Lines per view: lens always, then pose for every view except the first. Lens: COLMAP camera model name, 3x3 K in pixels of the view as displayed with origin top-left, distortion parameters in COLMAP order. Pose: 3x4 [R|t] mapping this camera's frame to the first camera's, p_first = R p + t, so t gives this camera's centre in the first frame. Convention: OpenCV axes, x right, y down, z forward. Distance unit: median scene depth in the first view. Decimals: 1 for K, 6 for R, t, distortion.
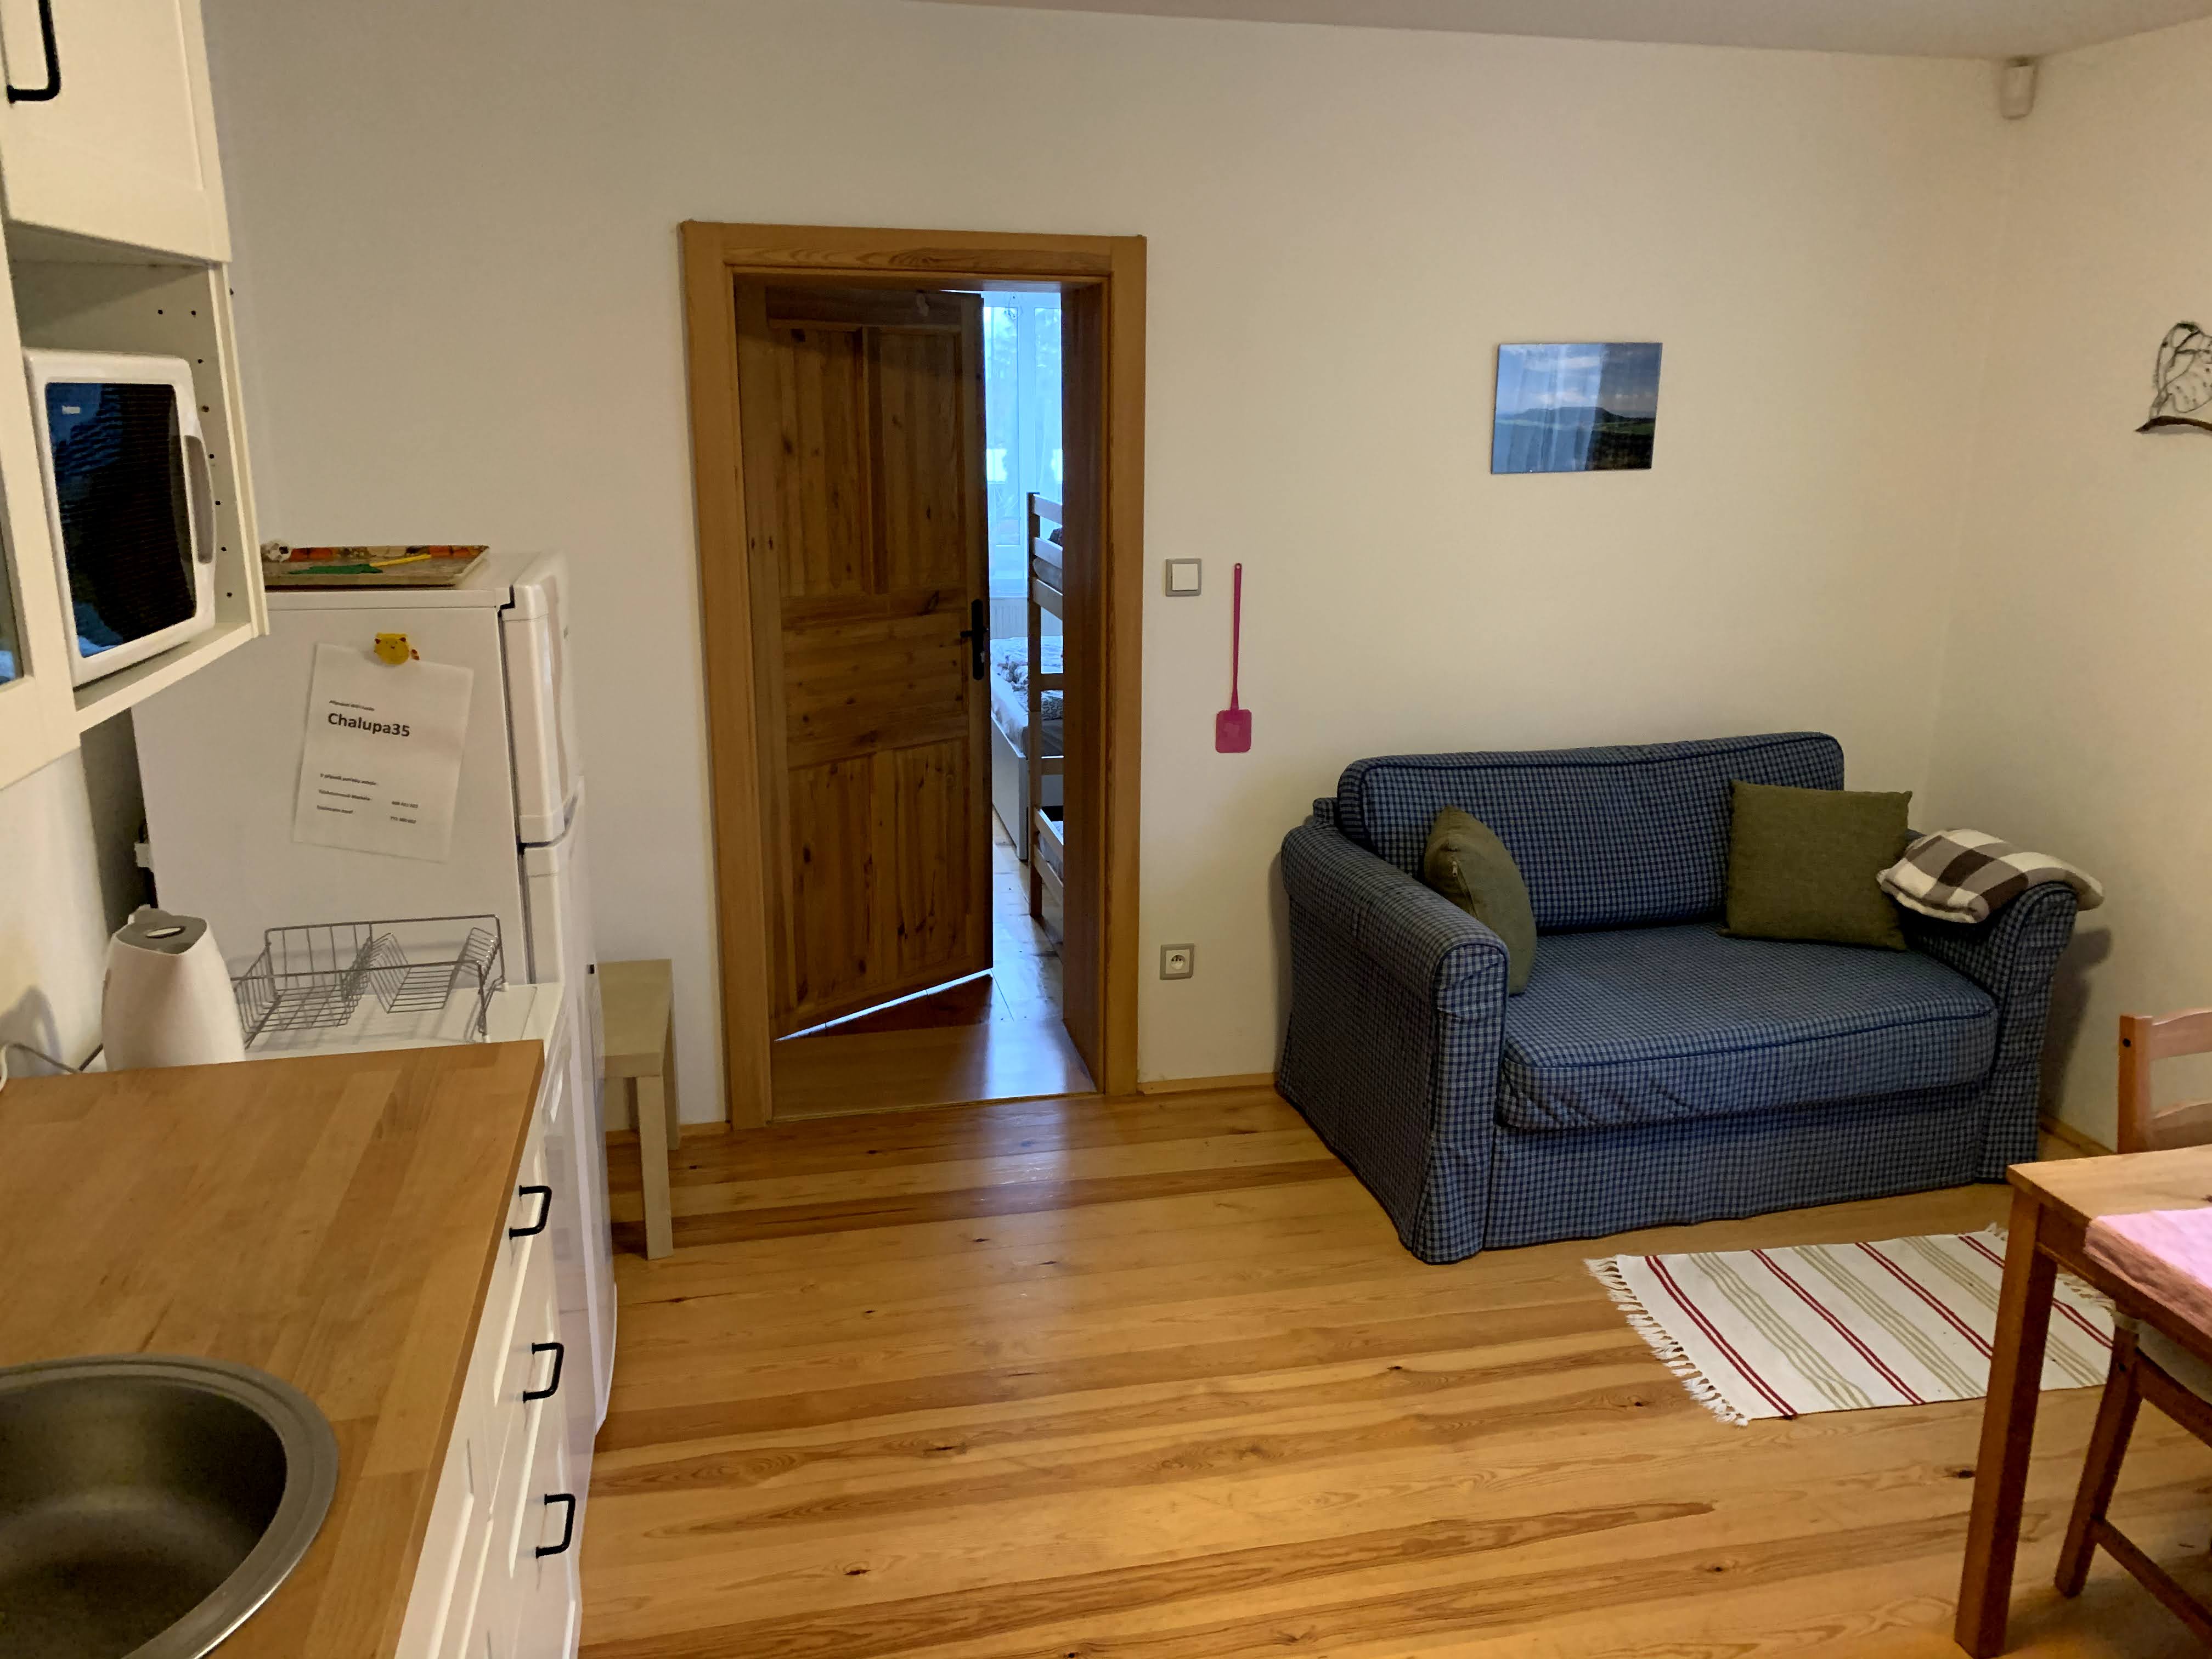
lens RADIAL K [[1668.7, 0, 1095.3], [0, 1668.7, 793.5], [0, 0, 1]] dist [0.073478, -0.063197]
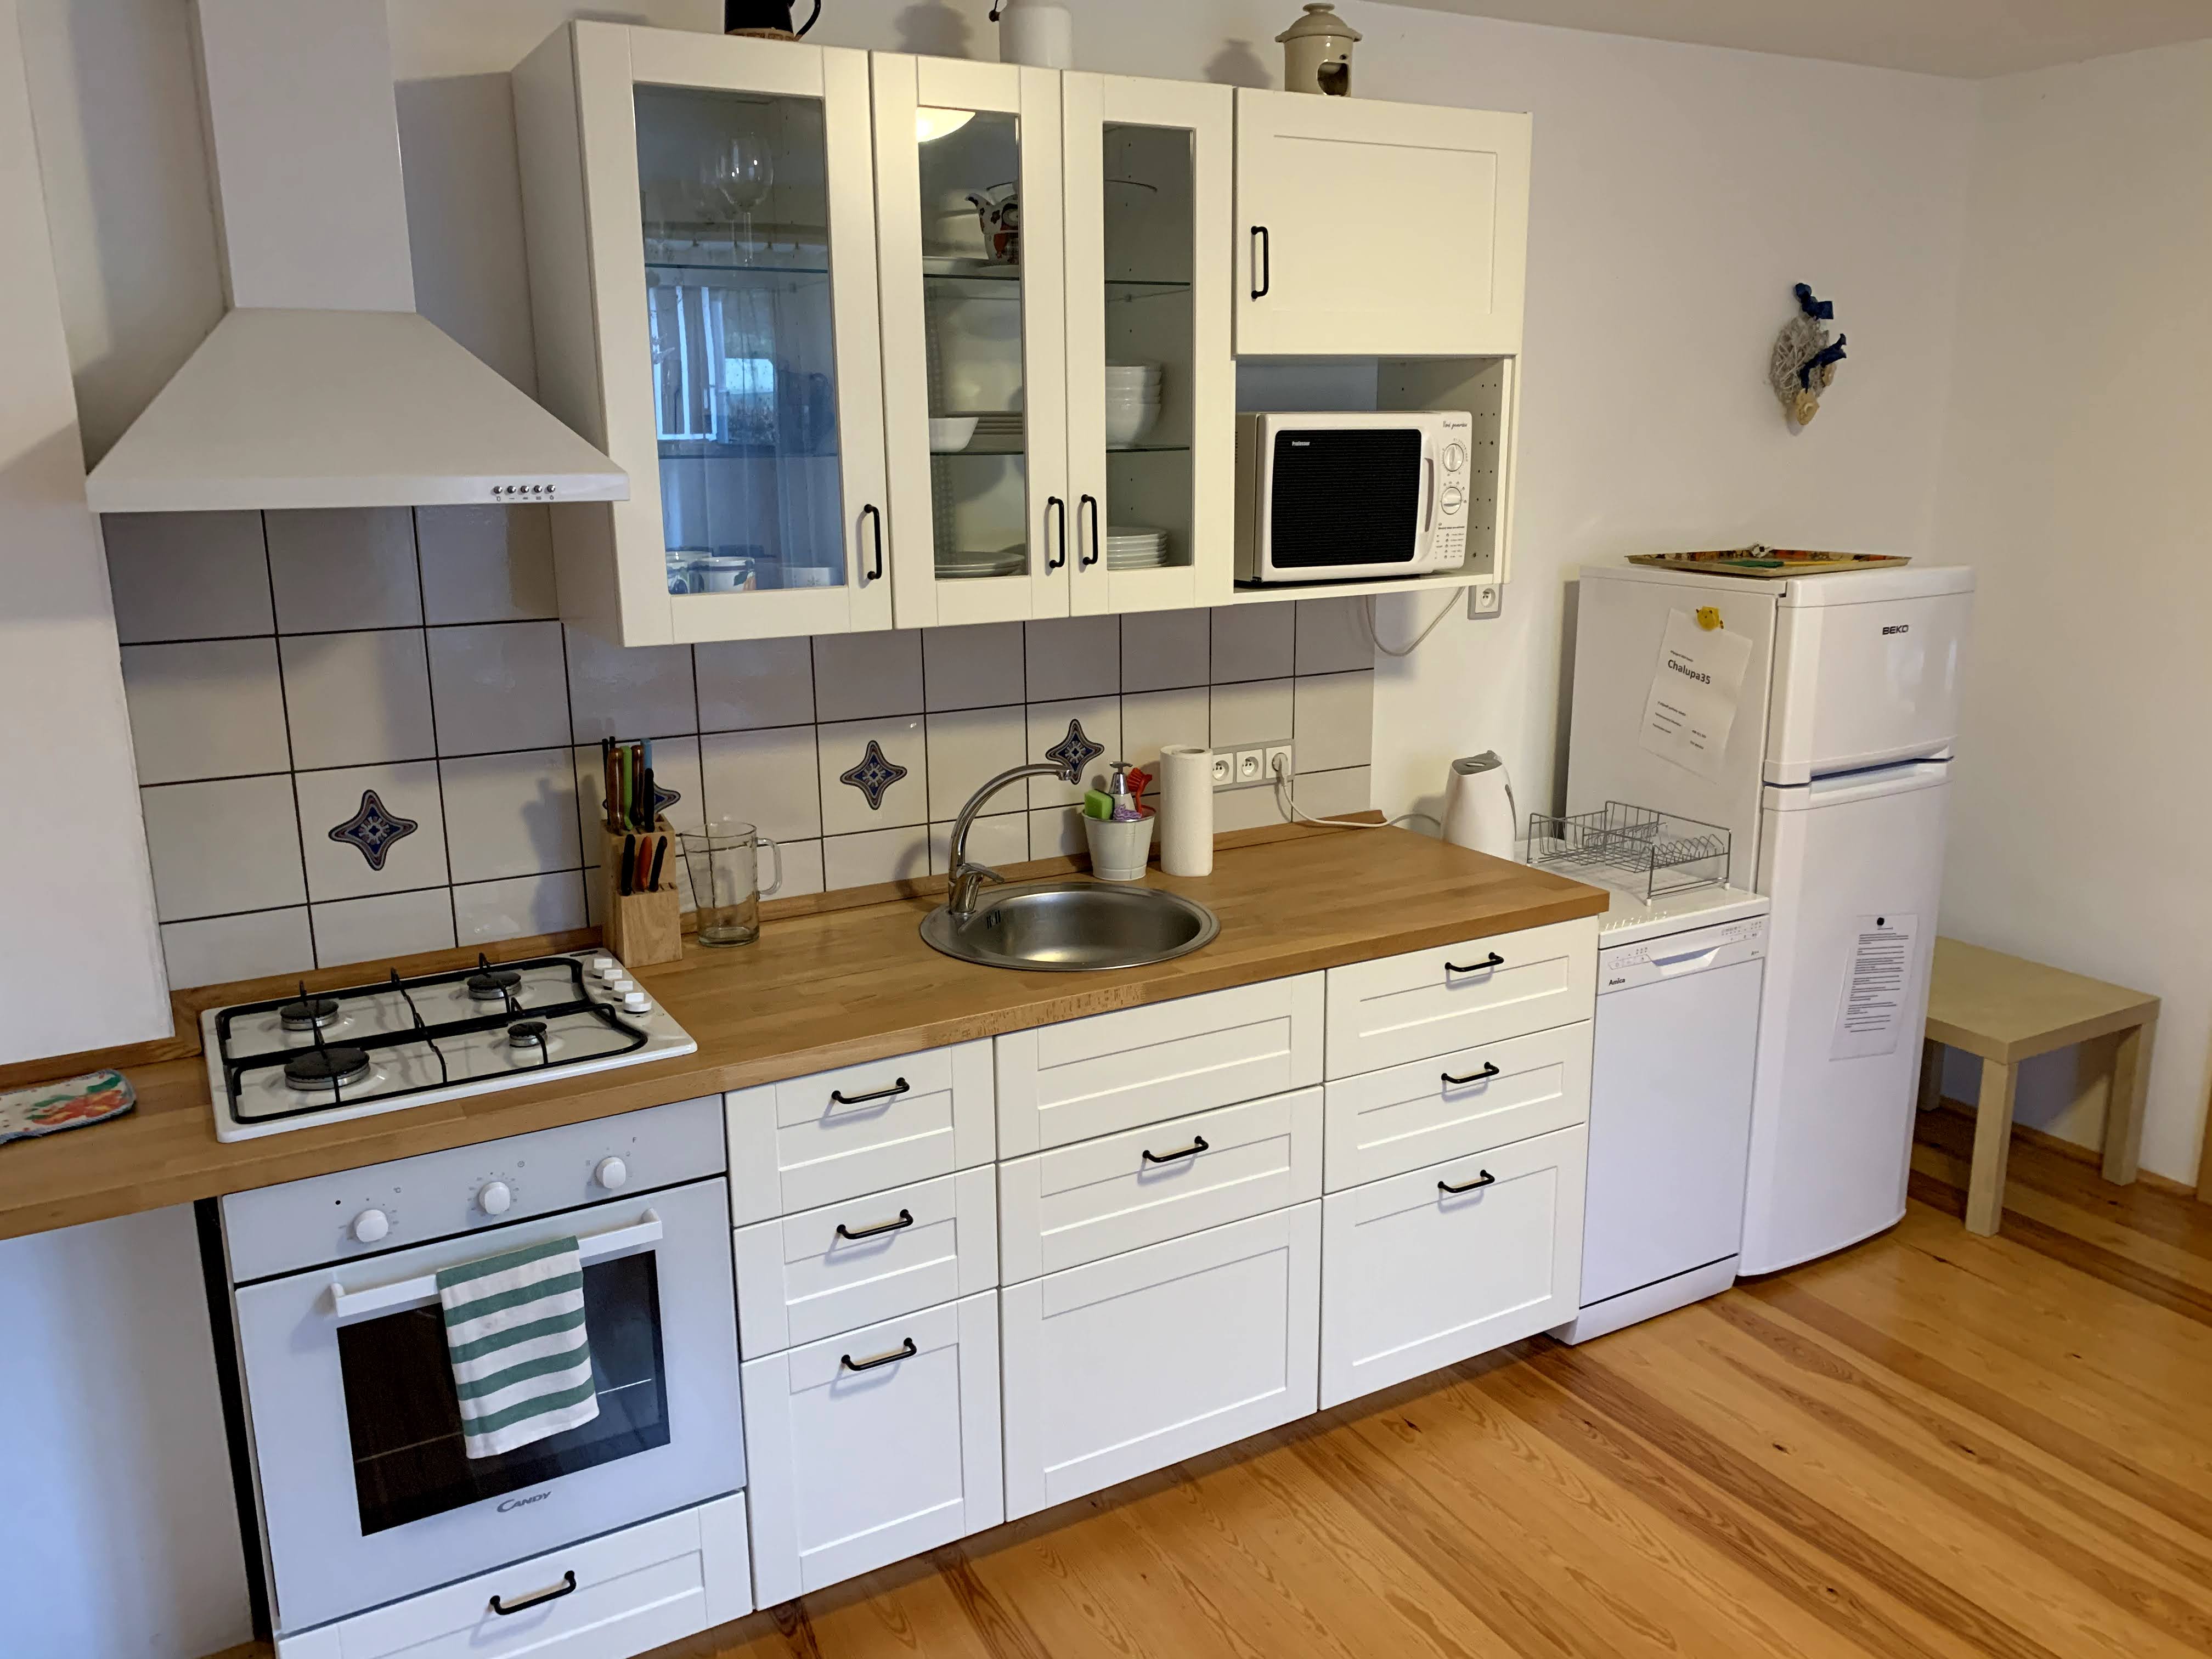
lens RADIAL K [[1668.7, 0, 1095.3], [0, 1668.7, 793.5], [0, 0, 1]] dist [0.073478, -0.063197]
pose [[0.285702, 0.192519, -0.938782, 0.734360], [-0.216325, 0.967285, 0.132530, -0.021645], [0.933583, 0.165218, 0.318002, 0.129002]]
